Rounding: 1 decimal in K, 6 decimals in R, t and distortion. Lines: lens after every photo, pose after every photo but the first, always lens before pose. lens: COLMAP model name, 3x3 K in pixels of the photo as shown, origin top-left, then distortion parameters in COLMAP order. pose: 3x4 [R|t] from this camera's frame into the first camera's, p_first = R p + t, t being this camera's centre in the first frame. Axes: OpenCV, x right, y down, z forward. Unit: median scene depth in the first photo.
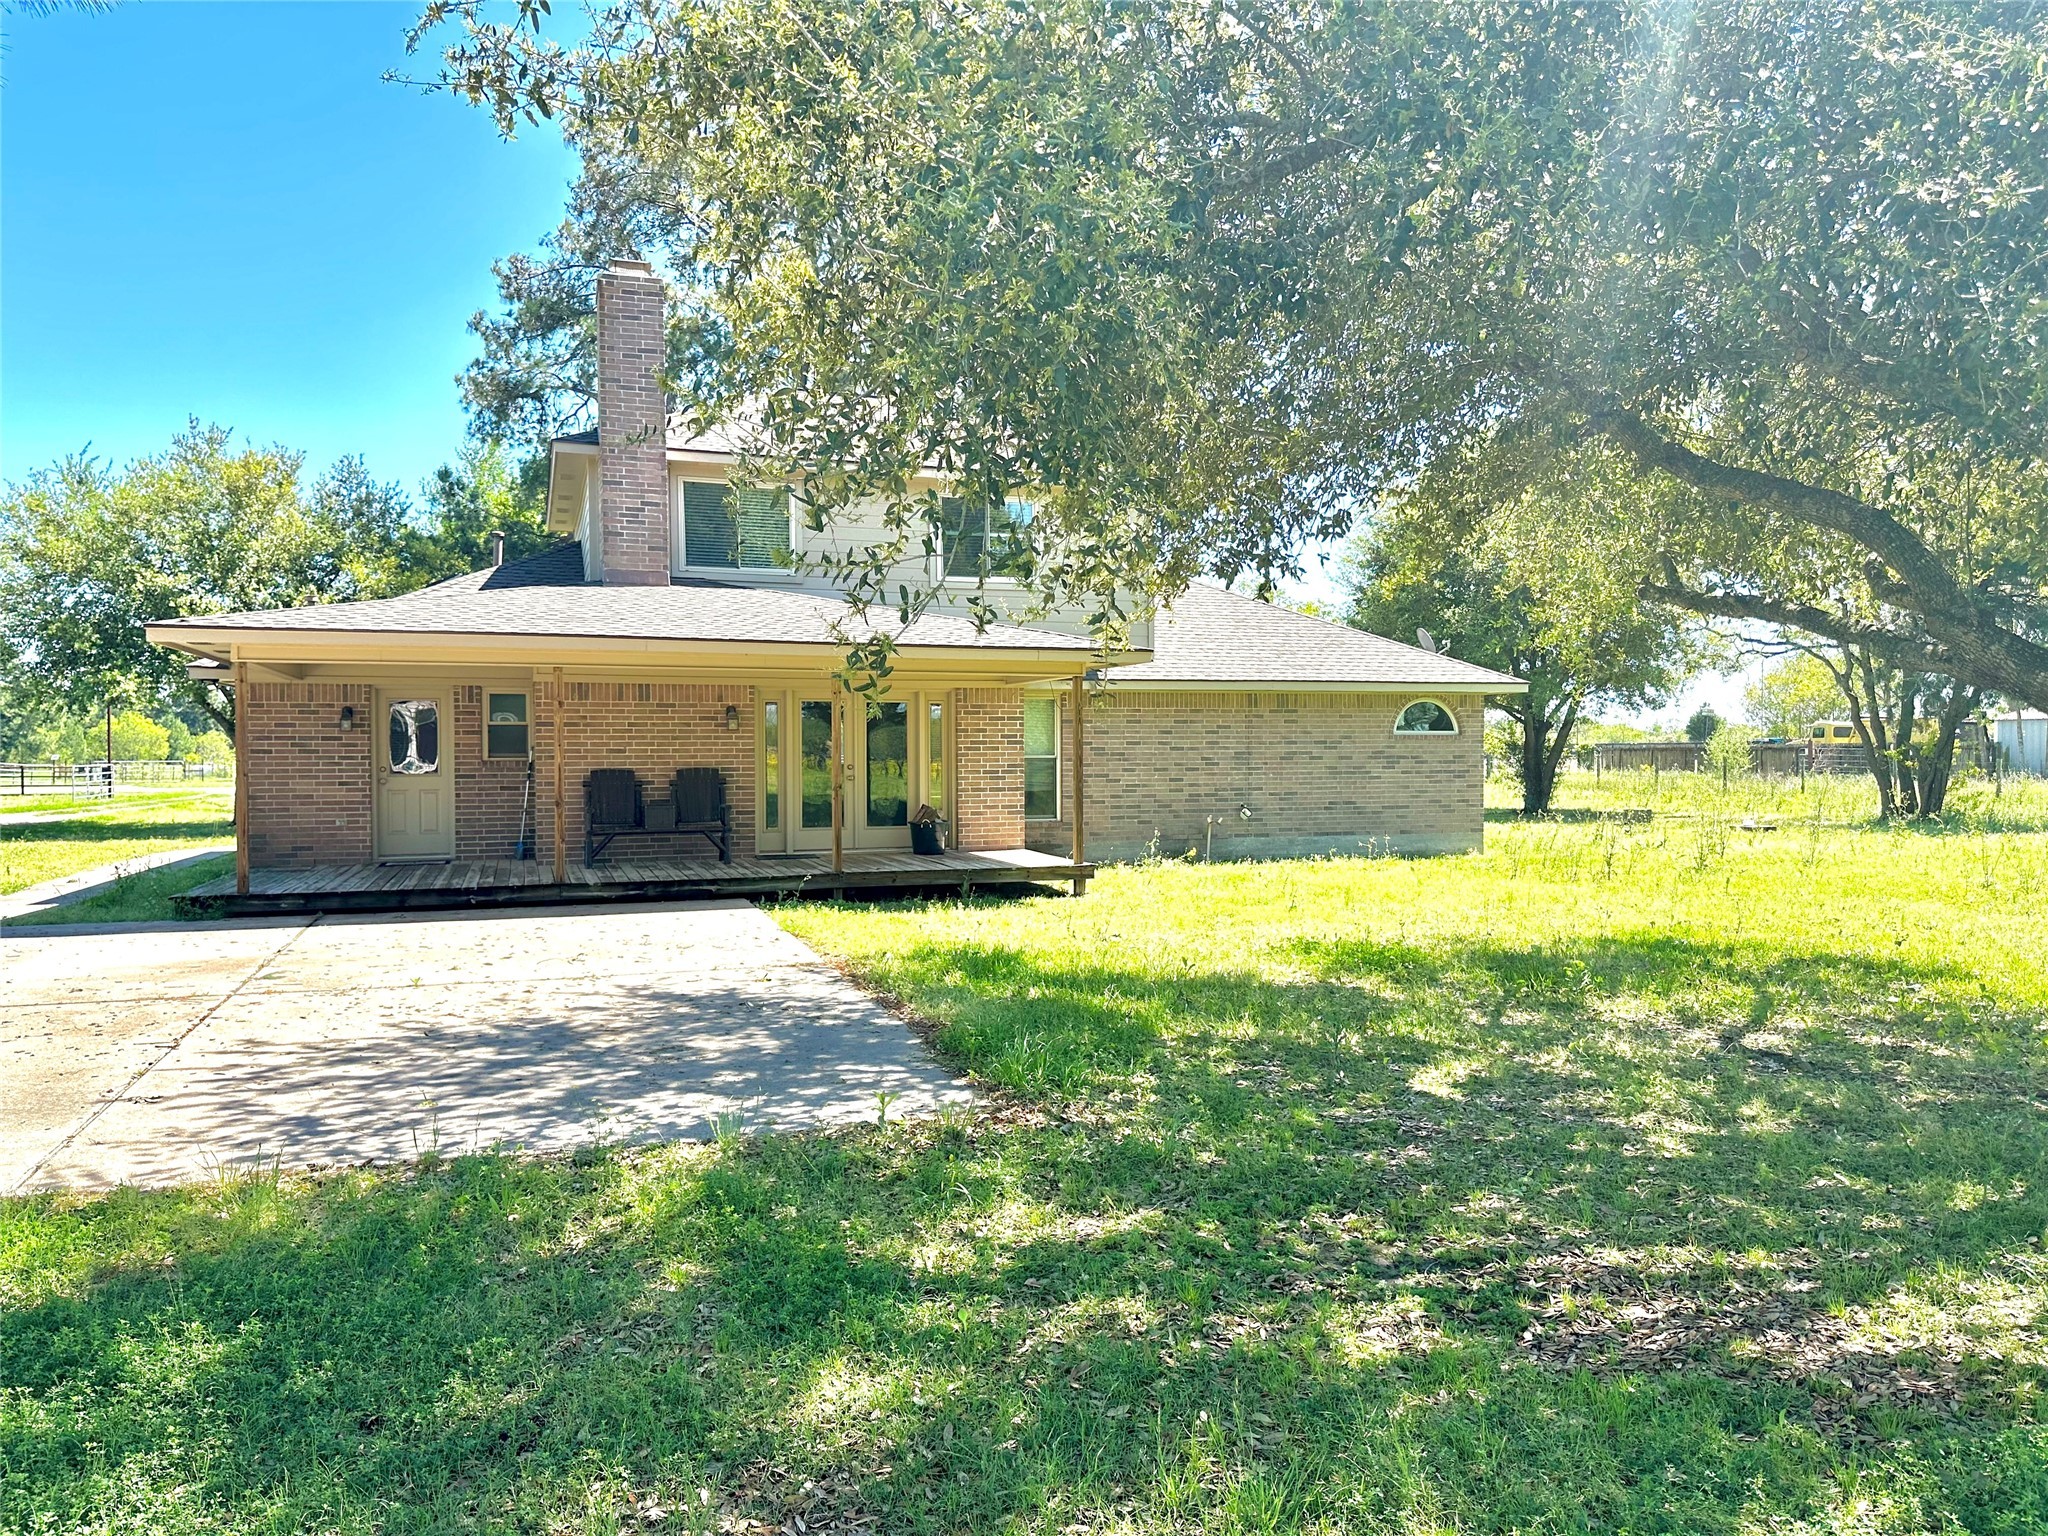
lens RADIAL K [[1416.2, 0, 1040.7], [0, 1416.2, 772.7], [0, 0, 1]] dist [0.154142, -0.219245]
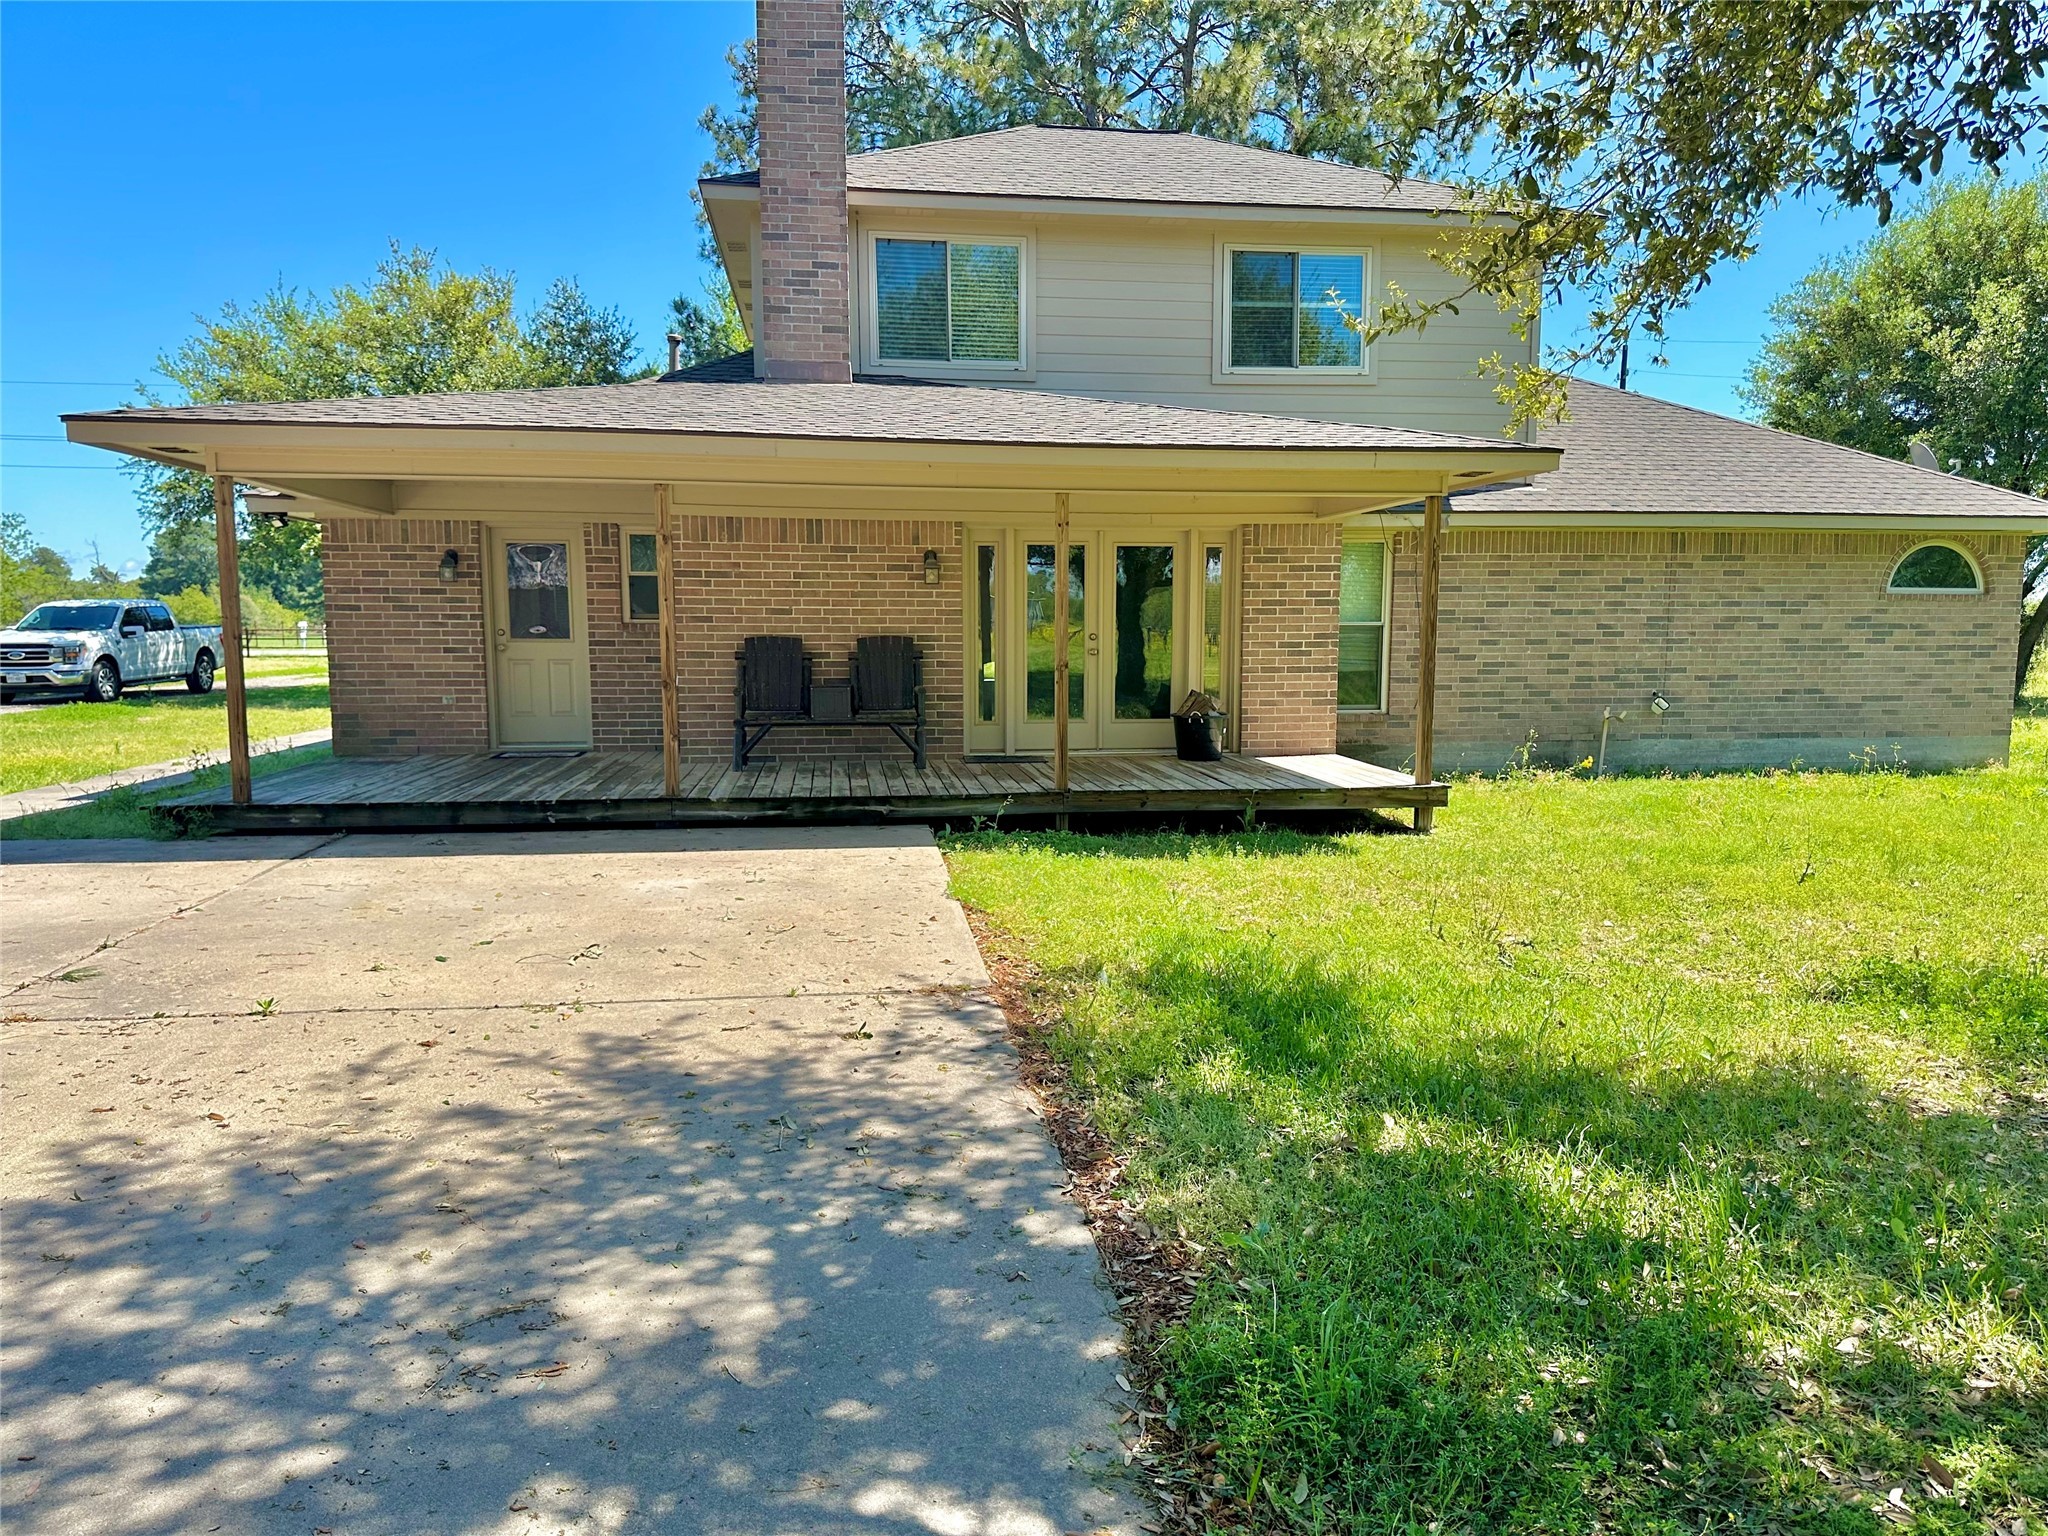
lens RADIAL K [[1416.2, 0, 1040.7], [0, 1416.2, 772.7], [0, 0, 1]] dist [0.154142, -0.219245]
pose [[0.979605, 0.026800, -0.199136, -0.014850], [-0.008889, 0.995875, 0.090296, 0.000097], [0.200734, -0.086684, 0.975803, 0.294559]]
